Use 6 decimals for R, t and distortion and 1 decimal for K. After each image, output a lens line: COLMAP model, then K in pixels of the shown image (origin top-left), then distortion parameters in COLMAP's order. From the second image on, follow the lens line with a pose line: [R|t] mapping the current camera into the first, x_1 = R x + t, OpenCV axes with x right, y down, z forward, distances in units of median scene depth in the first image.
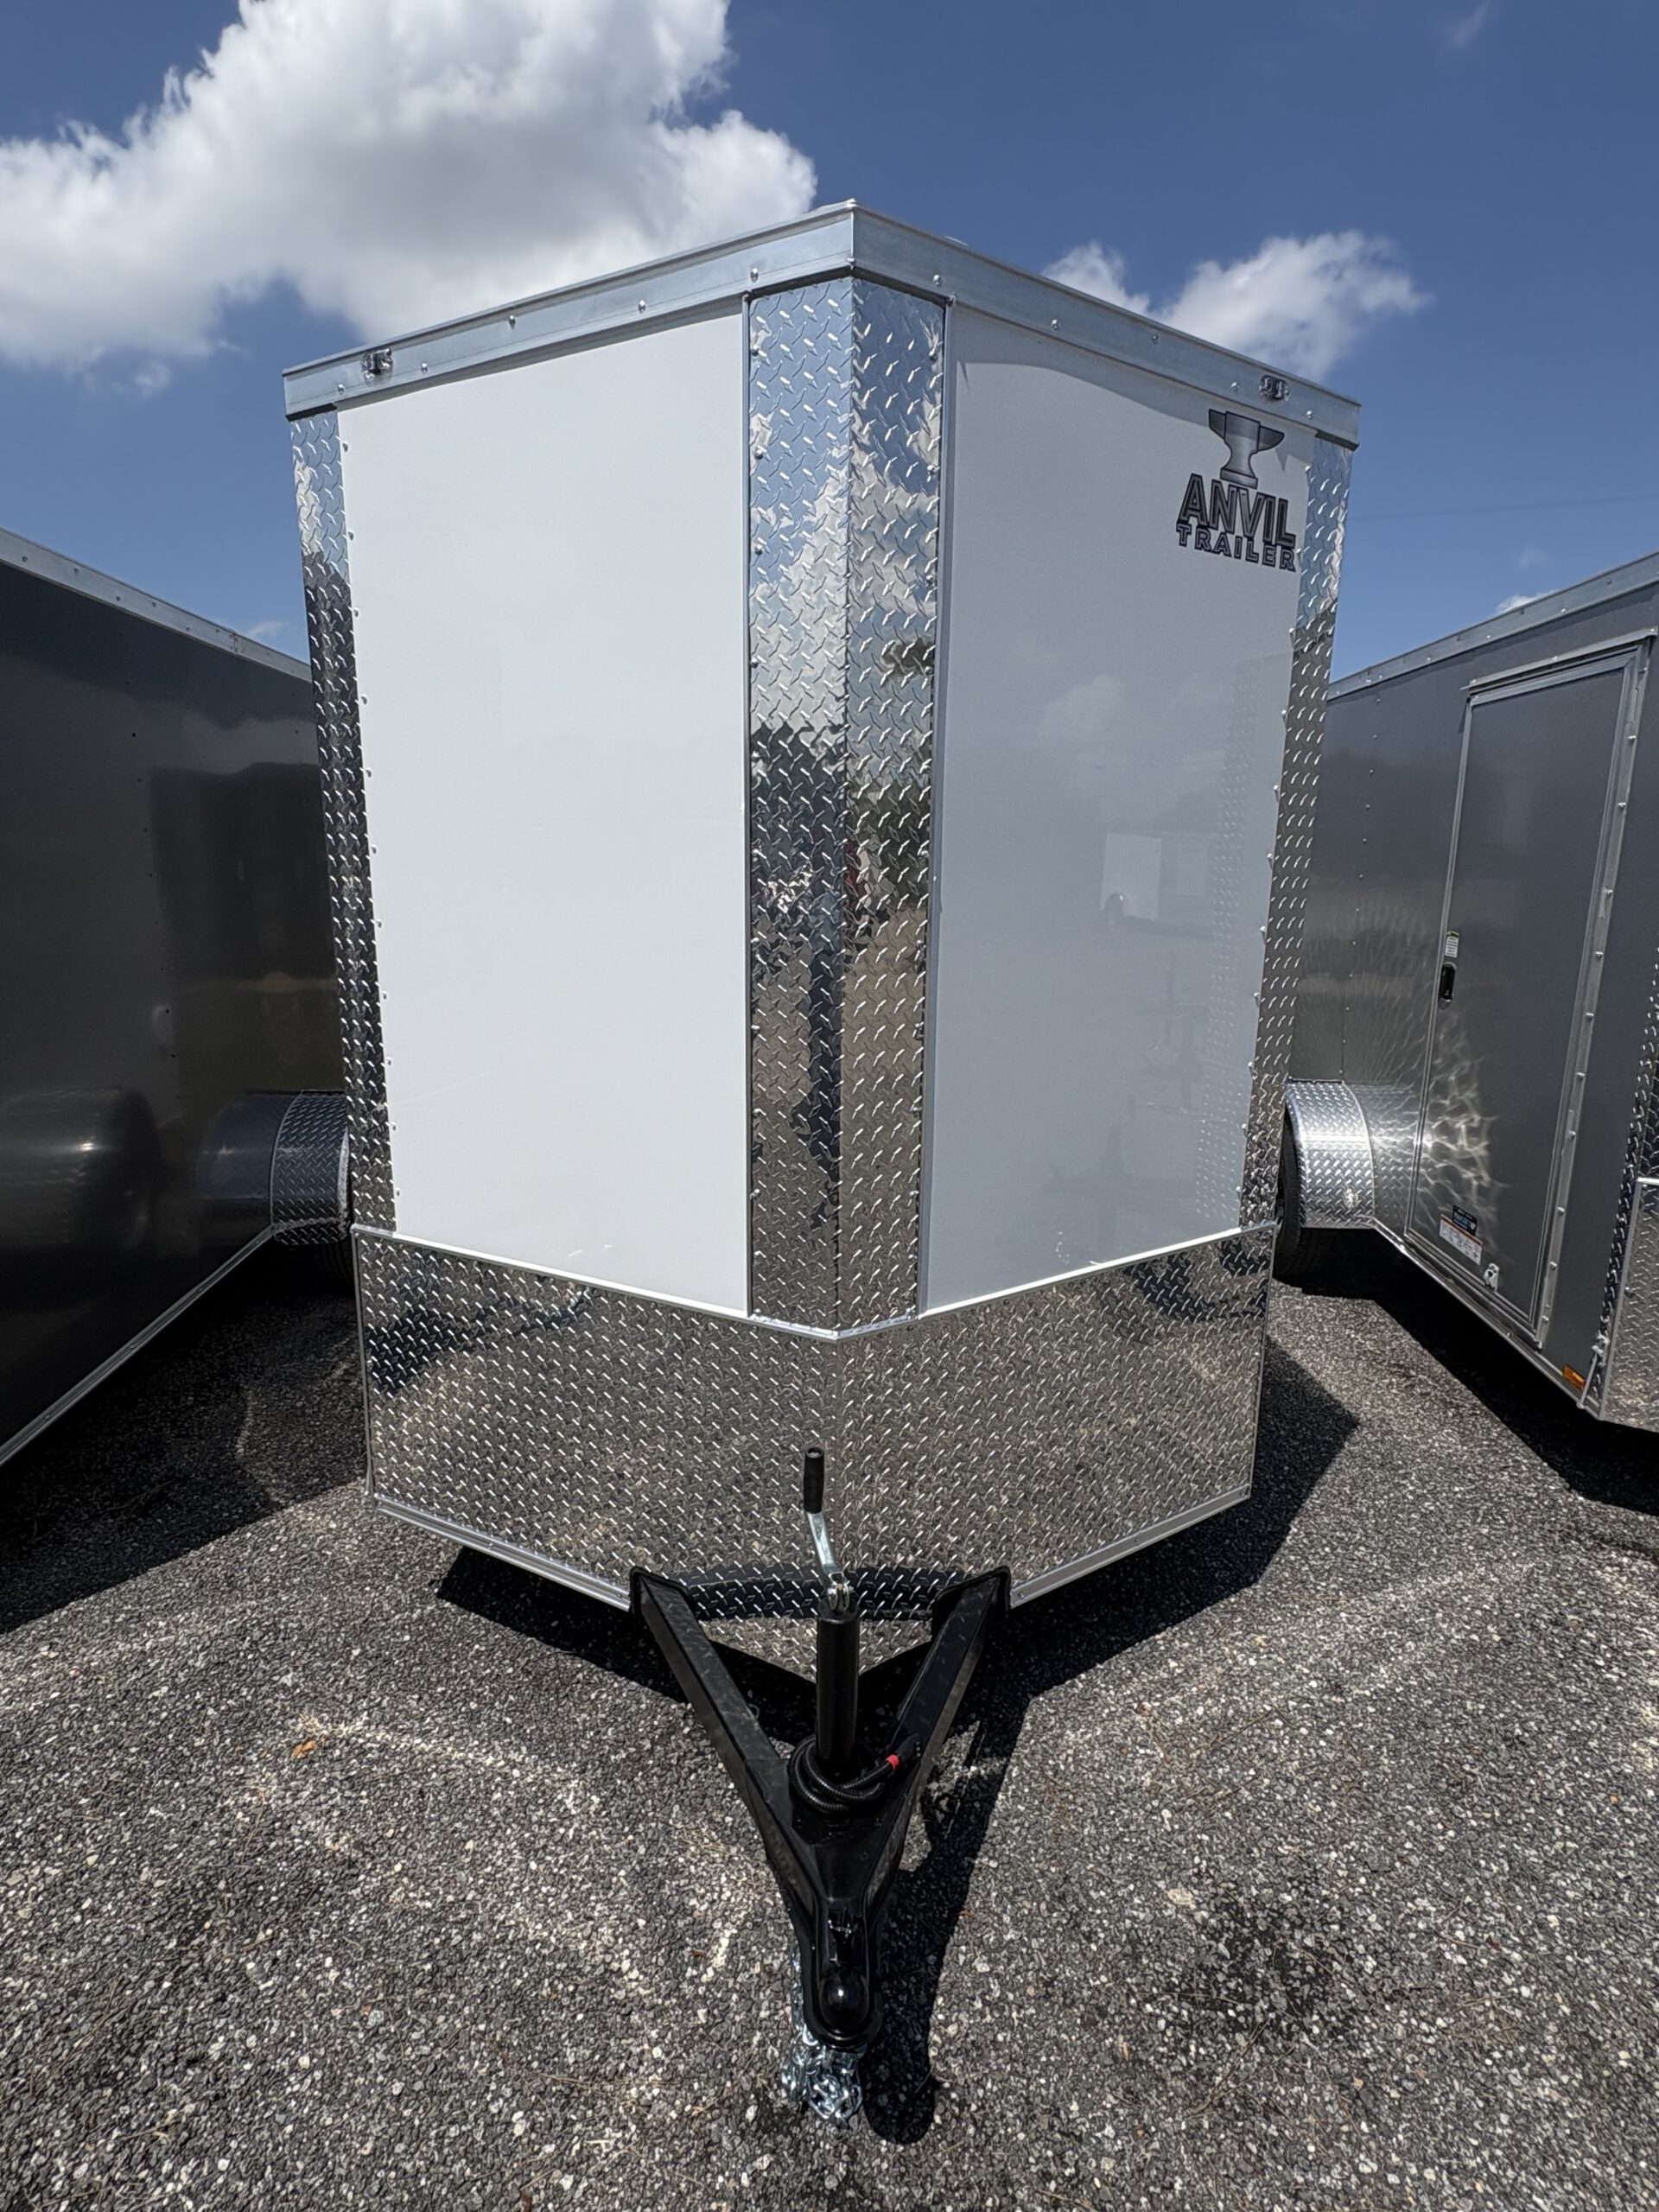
lens RADIAL K [[1136.8, 0, 826.0], [0, 1136.8, 1142.0], [0, 0, 1]] dist [-0.000808, -0.000291]
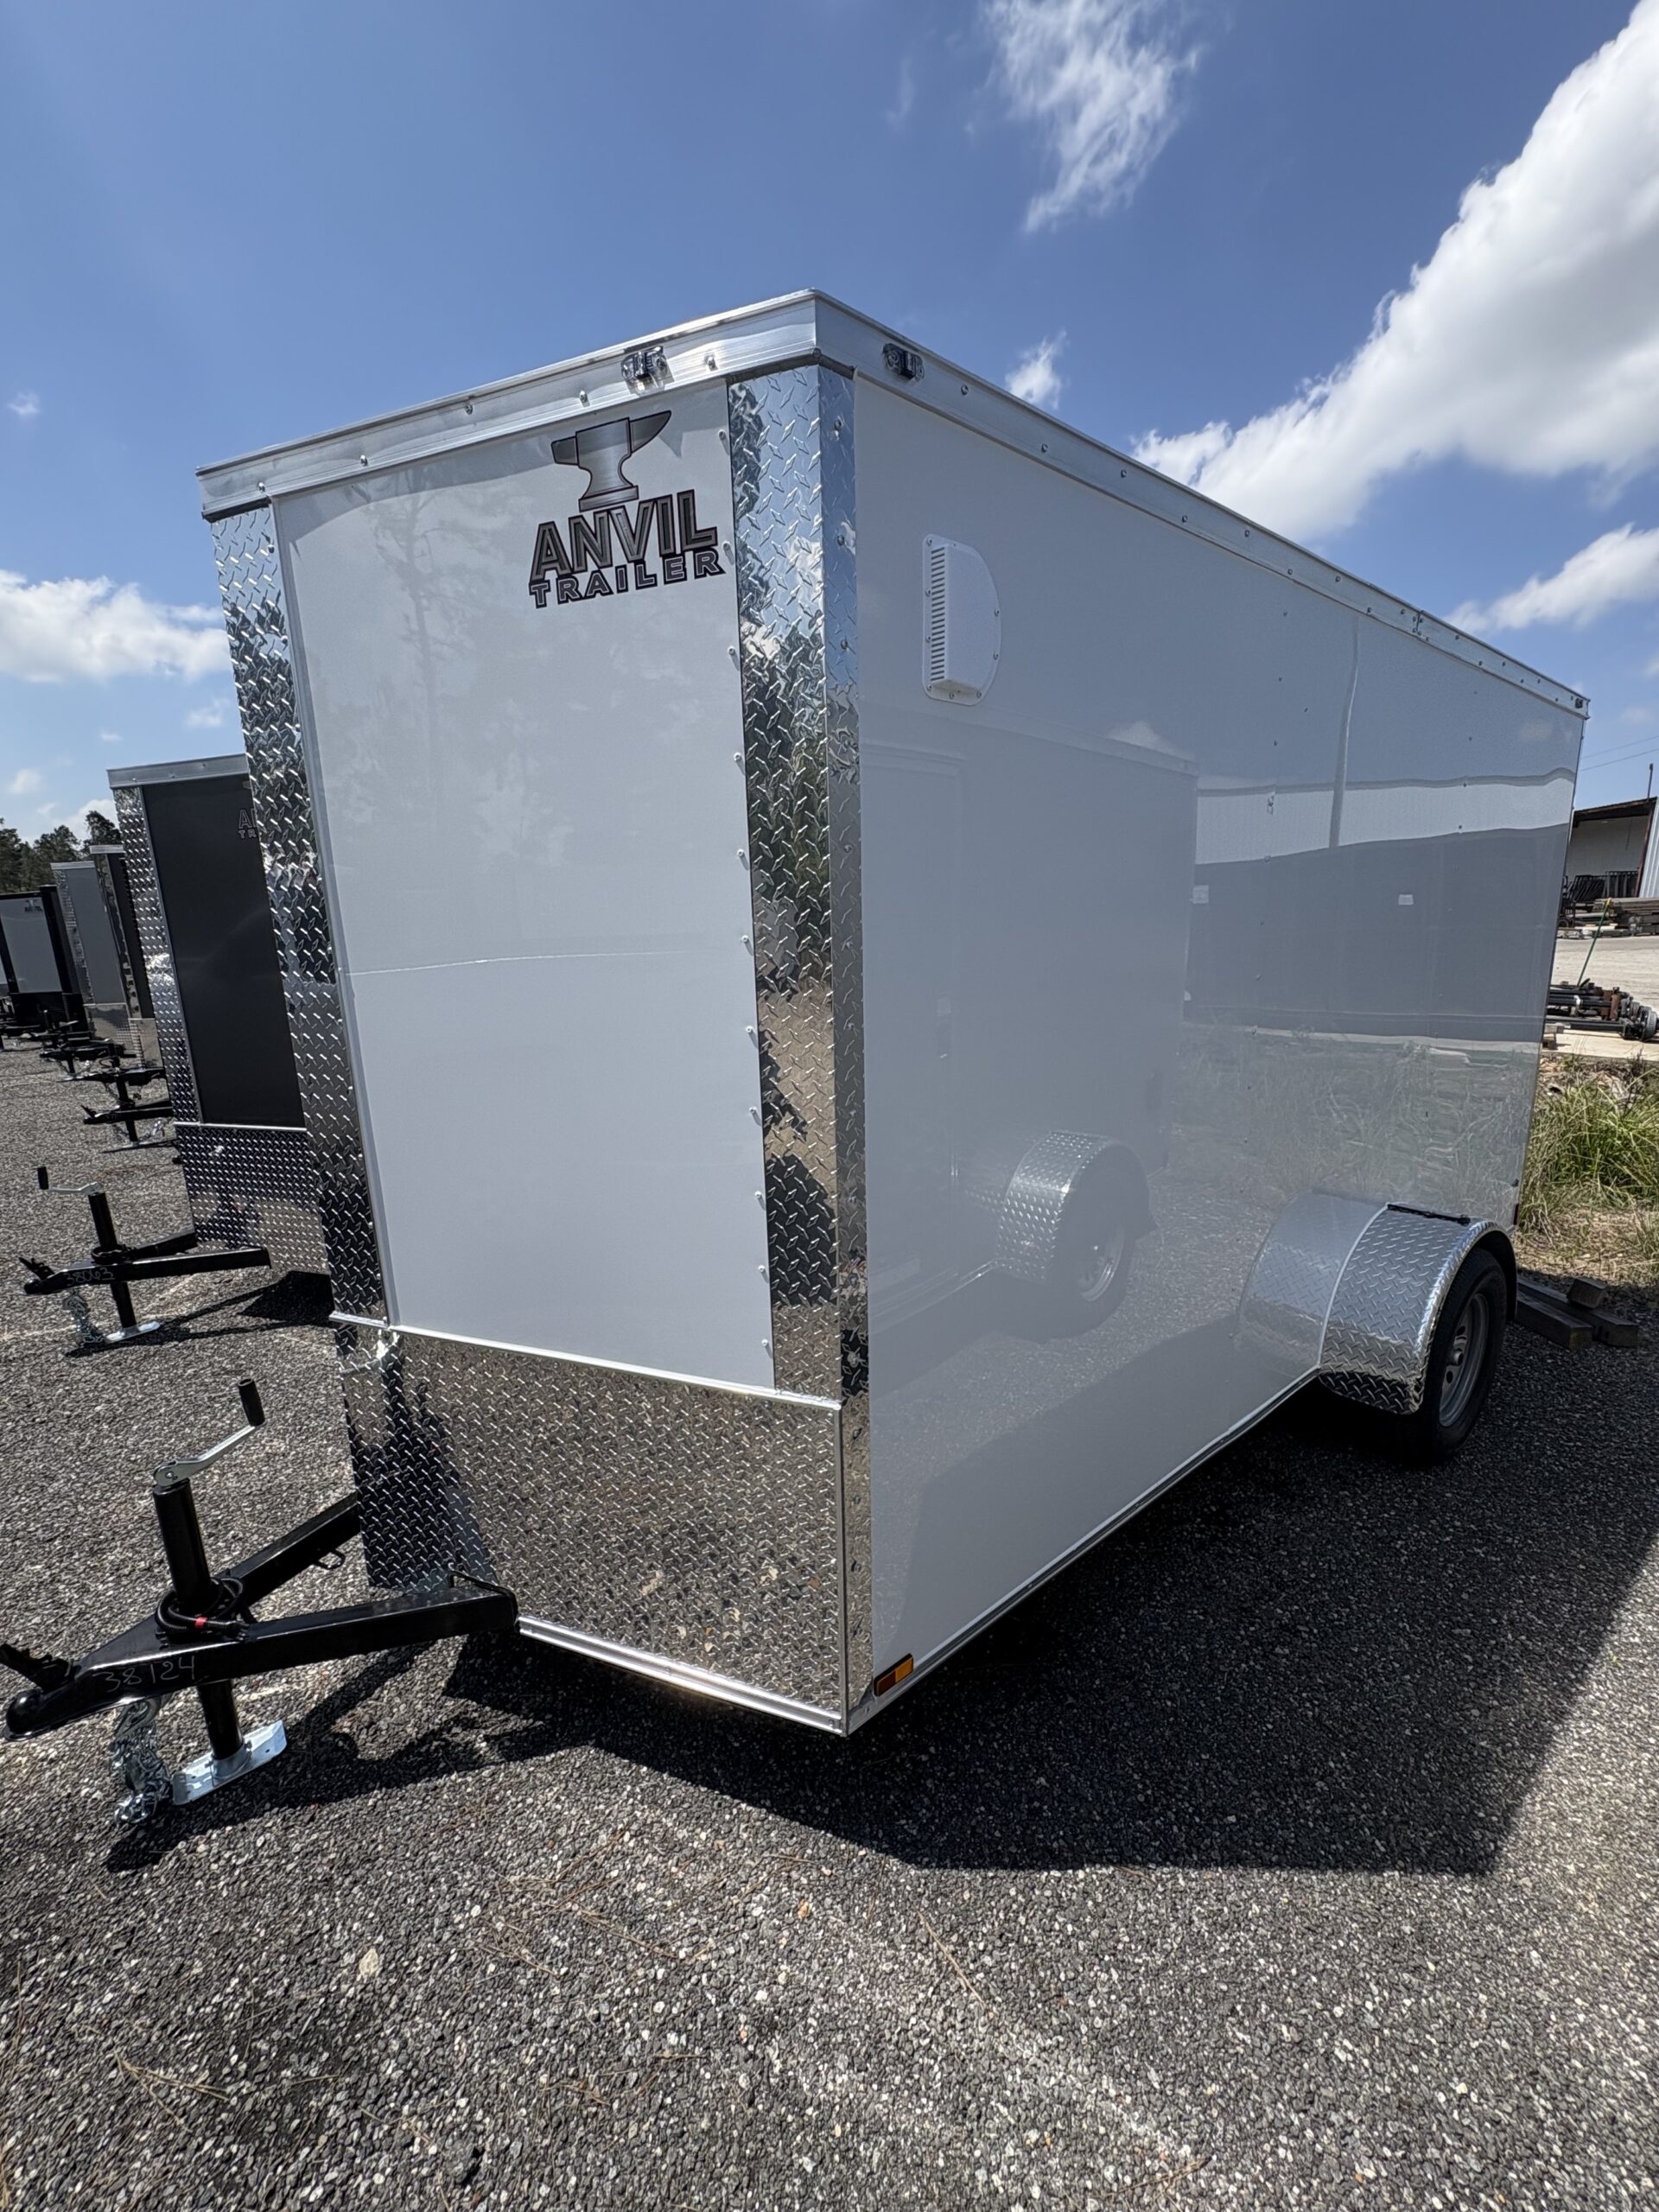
lens RADIAL K [[884.1, 0, 827.9], [0, 884.1, 1130.2], [0, 0, 1]] dist [-0.001503, 0.000136]
pose [[0.581304, 0.156664, -0.798463, 1.061354], [-0.166022, 0.983483, 0.072097, -0.196144], [0.796569, 0.090652, 0.597712, 0.781669]]
